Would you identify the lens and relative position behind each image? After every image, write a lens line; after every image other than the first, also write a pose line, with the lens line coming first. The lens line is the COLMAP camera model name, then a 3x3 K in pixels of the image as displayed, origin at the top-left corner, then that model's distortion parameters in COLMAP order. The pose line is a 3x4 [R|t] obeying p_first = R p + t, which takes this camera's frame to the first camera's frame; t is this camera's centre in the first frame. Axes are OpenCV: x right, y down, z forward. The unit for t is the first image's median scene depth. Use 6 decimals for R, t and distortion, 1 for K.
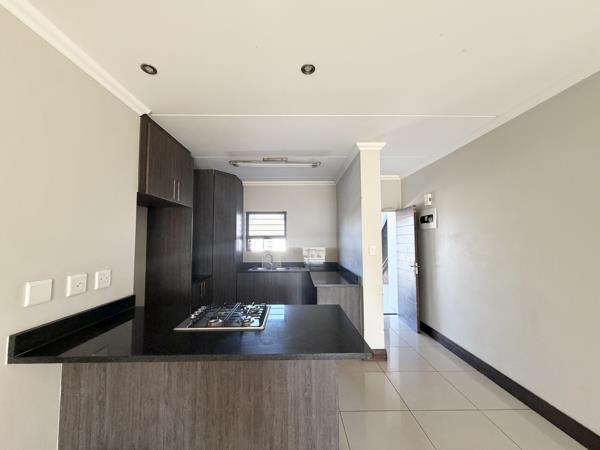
lens RADIAL K [[241.2, 0, 299.0], [0, 241.2, 223.9], [0, 0, 1]] dist [0.001537, 0.000495]
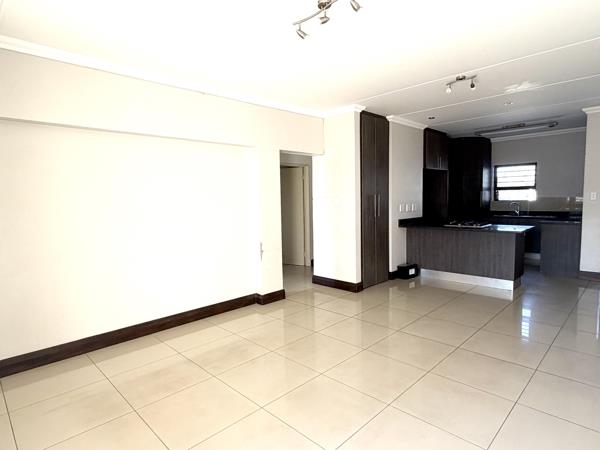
lens RADIAL K [[343.9, 0, 297.7], [0, 343.9, 224.9], [0, 0, 1]] dist [0.000274, 0.000340]
pose [[0.693494, 0.046480, -0.718962, 0.485830], [0.065248, 0.989764, 0.126924, -0.063730], [0.717502, -0.134932, 0.683363, -1.228142]]
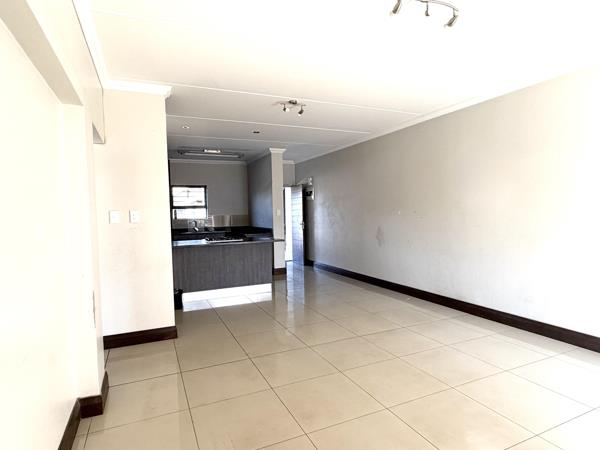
lens RADIAL K [[343.9, 0, 299.6], [0, 343.9, 227.5], [0, 0, 1]] dist [0.000274, 0.000340]
pose [[0.919541, -0.035890, 0.391352, -0.478710], [-0.005705, 0.994497, 0.104607, -0.039449], [-0.392953, -0.098423, 0.914276, -1.204669]]
